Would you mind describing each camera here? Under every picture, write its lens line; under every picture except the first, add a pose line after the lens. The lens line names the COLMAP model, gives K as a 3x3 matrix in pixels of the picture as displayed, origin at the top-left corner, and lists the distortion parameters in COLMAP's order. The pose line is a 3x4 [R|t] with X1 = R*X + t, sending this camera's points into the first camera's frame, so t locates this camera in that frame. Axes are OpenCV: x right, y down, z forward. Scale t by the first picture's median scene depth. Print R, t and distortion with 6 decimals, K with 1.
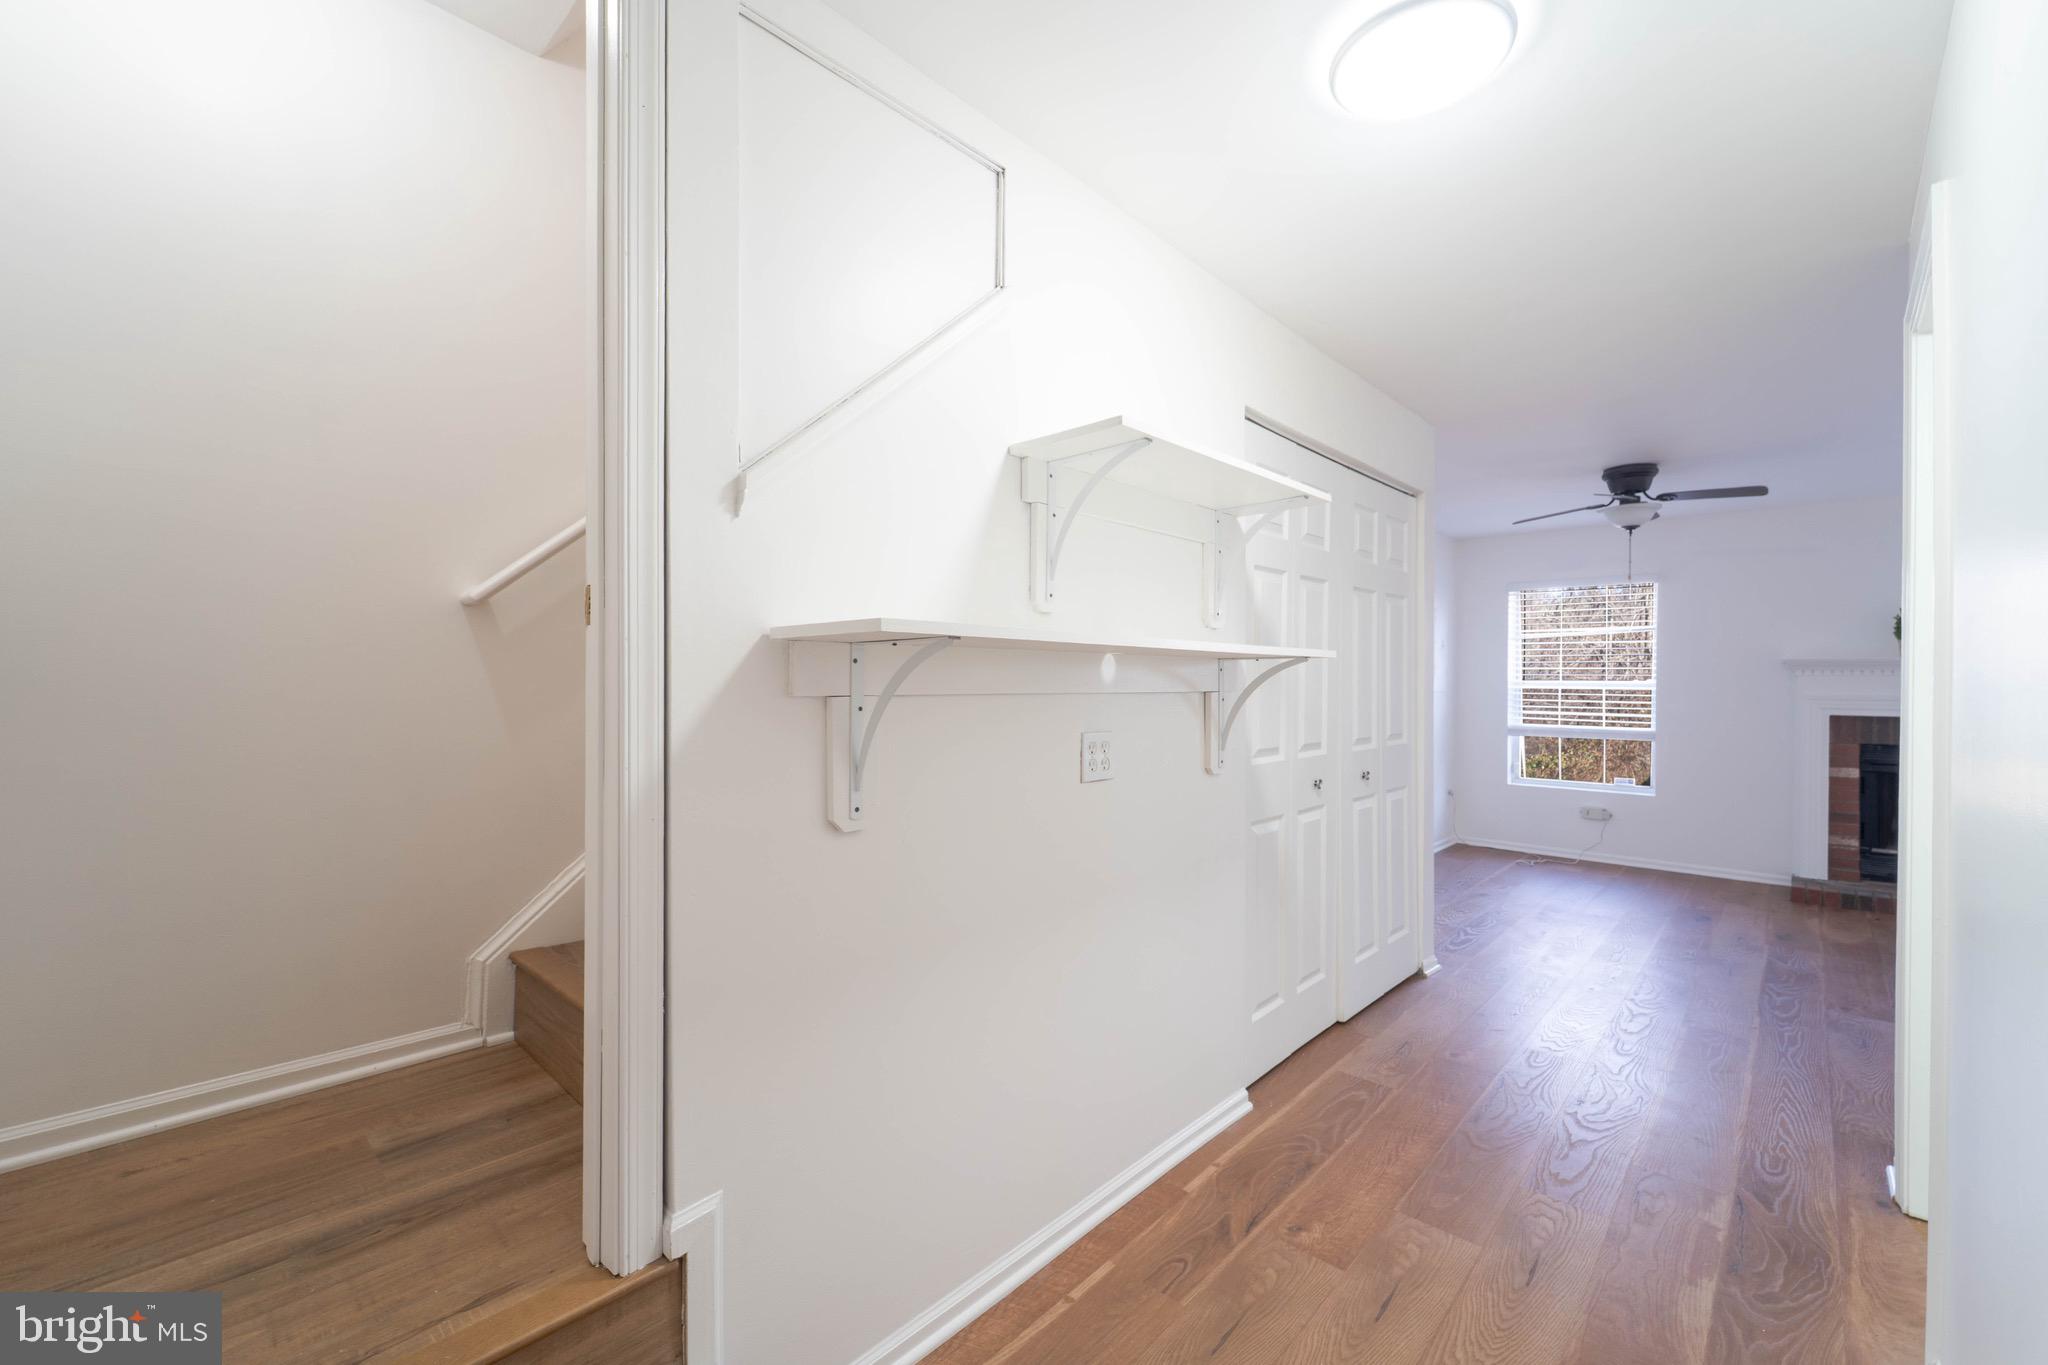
lens RADIAL K [[834.6, 0, 1035.7], [0, 834.6, 686.6], [0, 0, 1]] dist [0.001199, -0.002908]
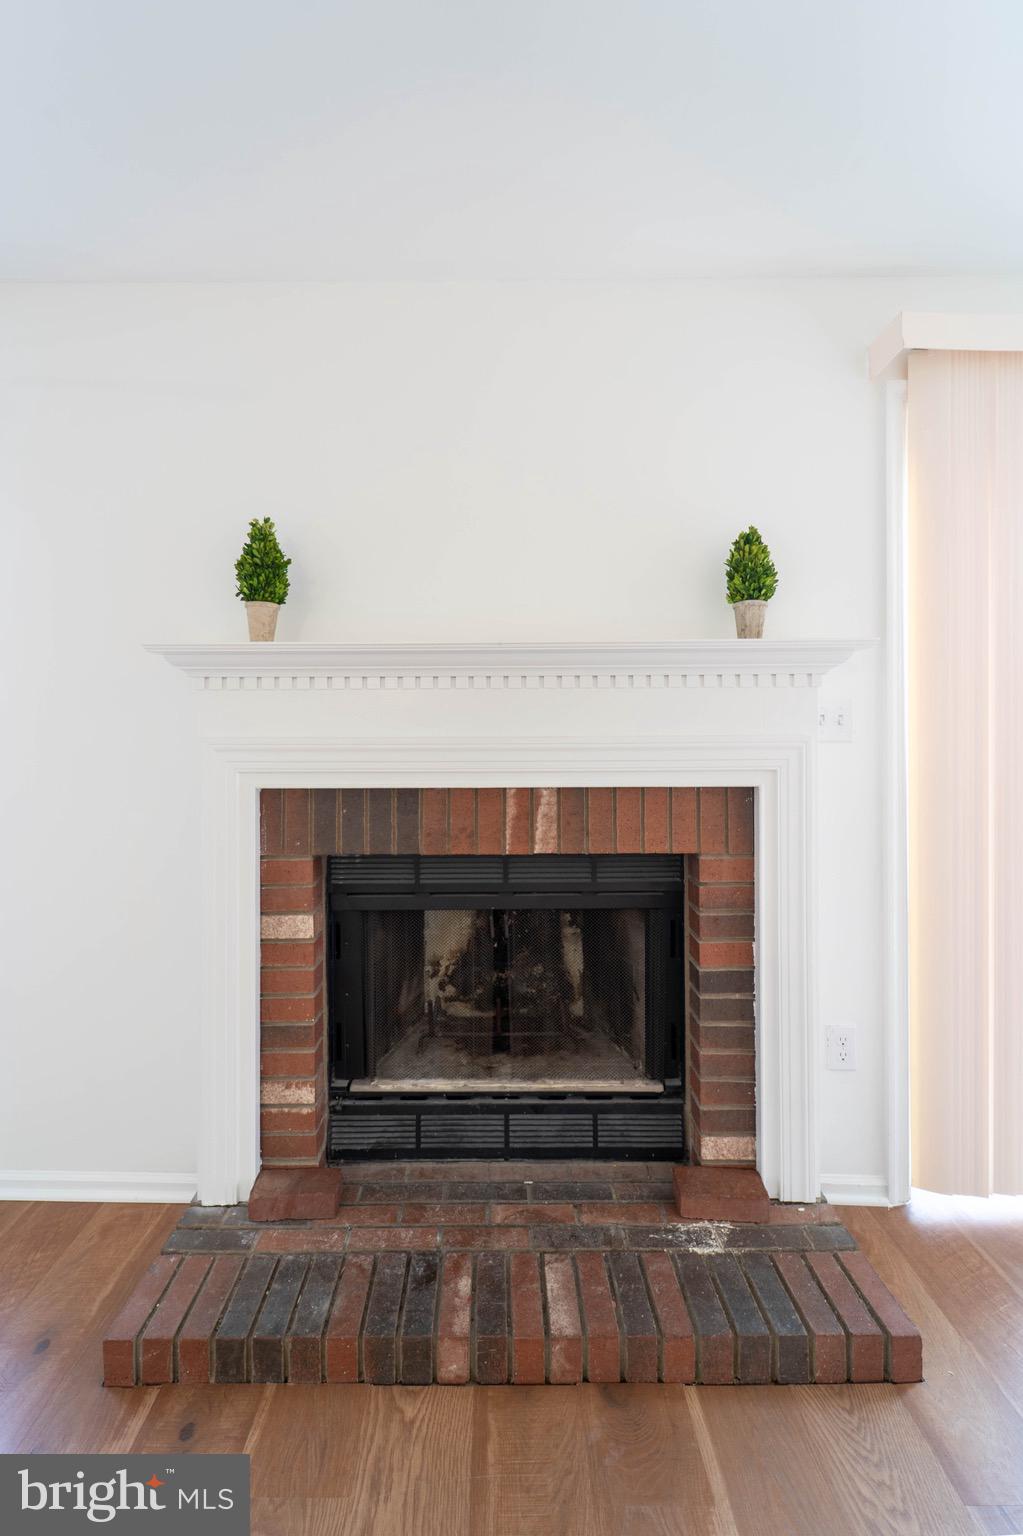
lens RADIAL K [[662.6, 0, 474.8], [0, 662.6, 730.3], [0, 0, 1]] dist [-0.000136, -0.006341]
pose [[0.739470, -0.006460, 0.673159, 0.815471], [0.009248, 0.999957, -0.000563, 0.008045], [-0.673126, 0.006642, 0.739498, 0.693274]]
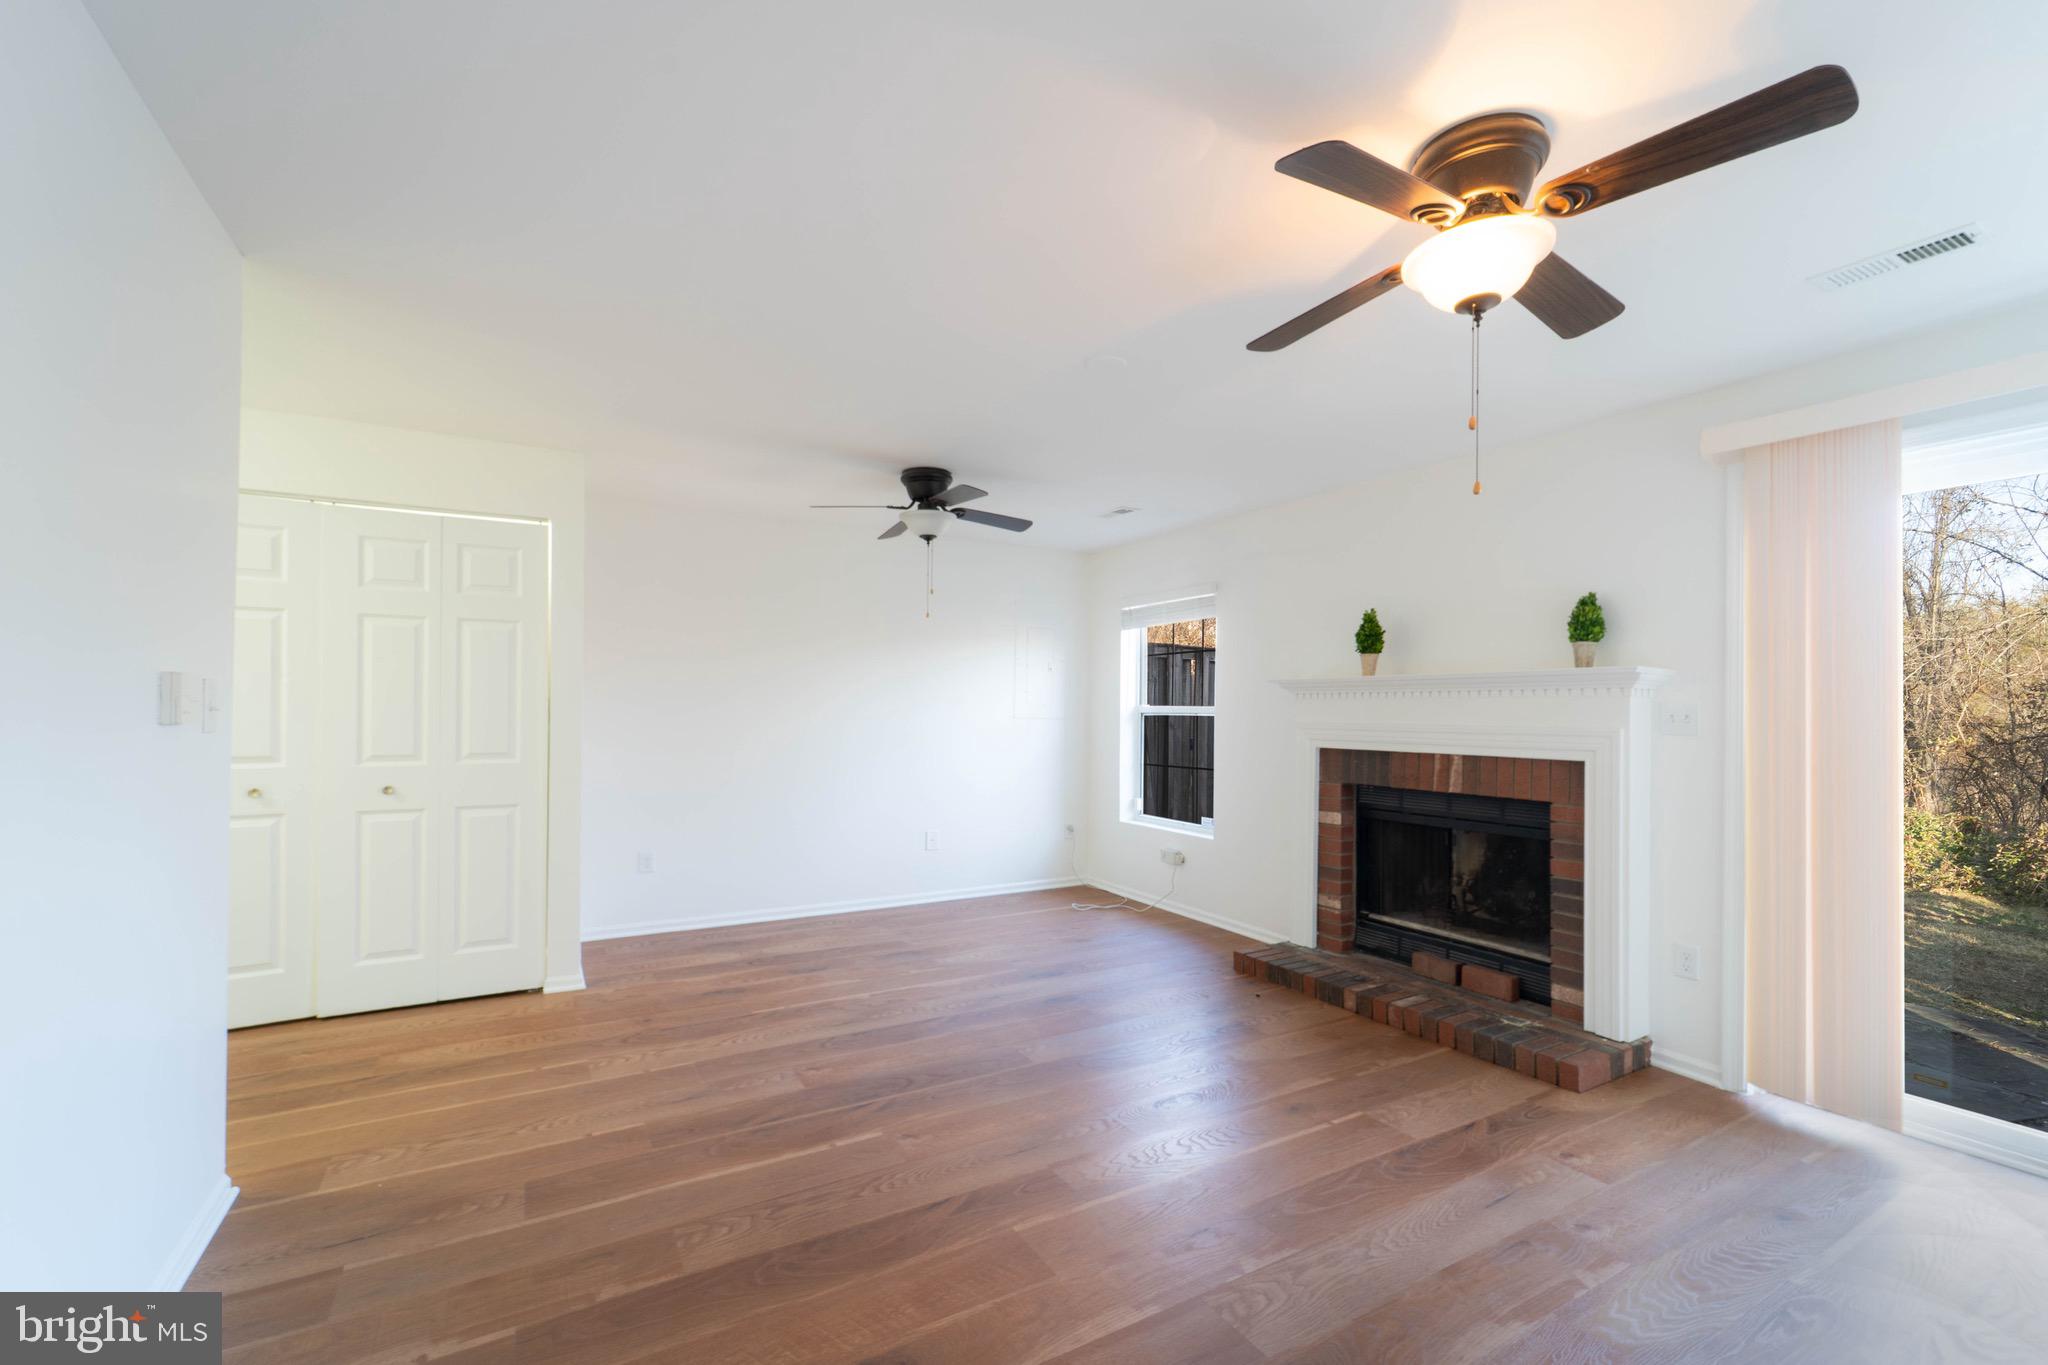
lens RADIAL K [[829.8, 0, 1022.2], [0, 829.8, 704.1], [0, 0, 1]] dist [0.001689, 0.000028]
pose [[0.960342, 0.004190, -0.278793, 0.901496], [-0.008329, 0.999872, -0.013662, 0.005994], [0.278700, 0.015442, 0.960254, 0.134952]]
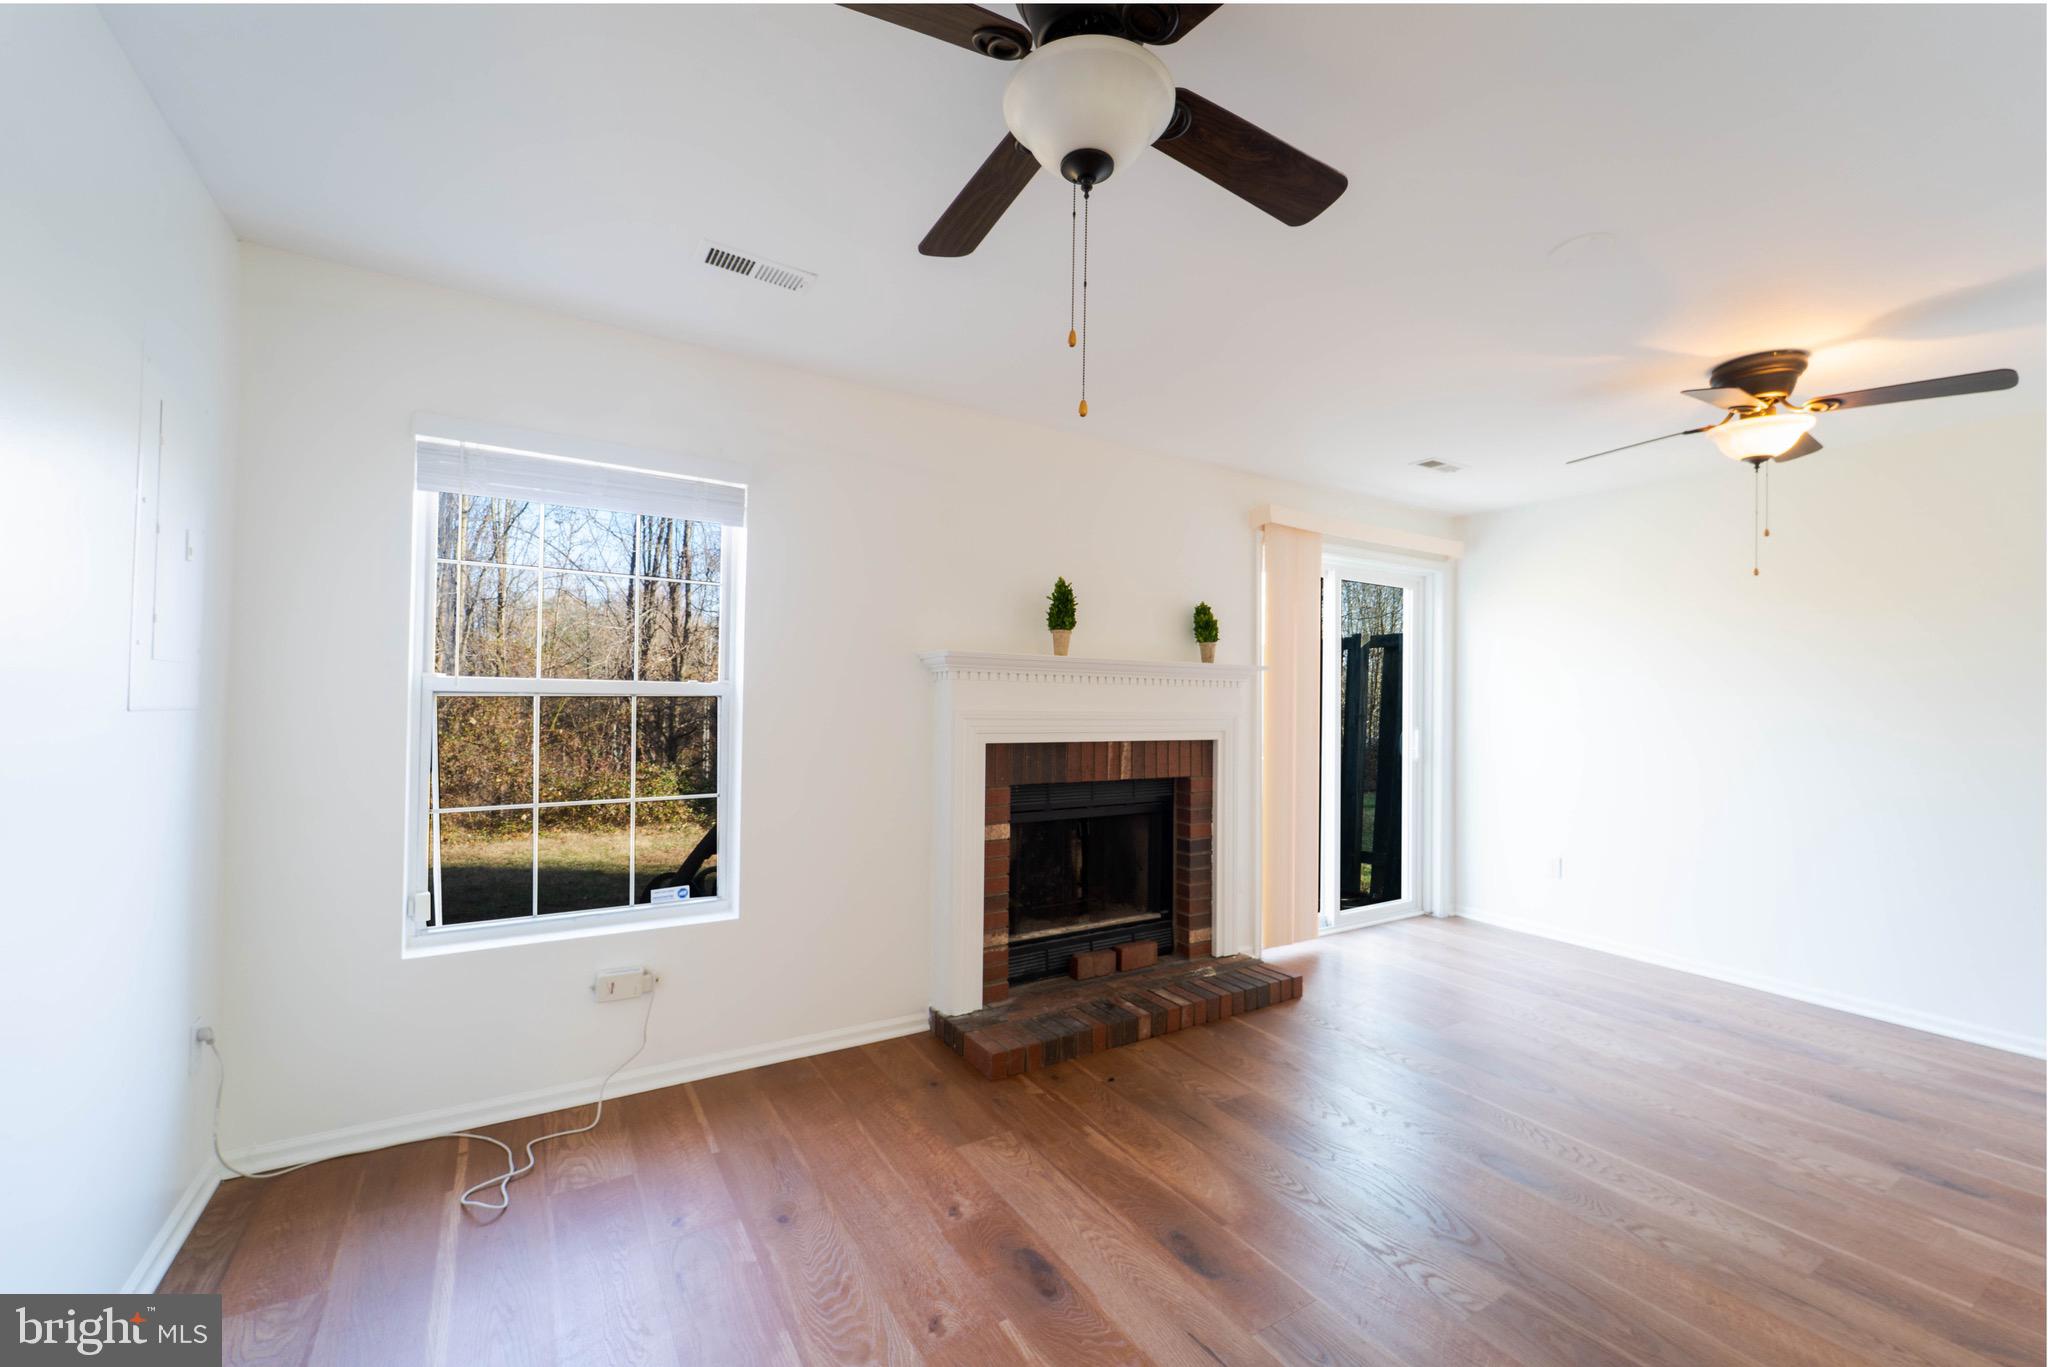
lens RADIAL K [[839.8, 0, 1029.5], [0, 839.8, 693.6], [0, 0, 1]] dist [-0.000165, -0.000112]
pose [[0.247186, 0.011159, 0.968904, 0.350706], [-0.010995, 0.999902, -0.008711, 0.002742], [-0.968906, -0.008500, 0.247284, 0.812782]]
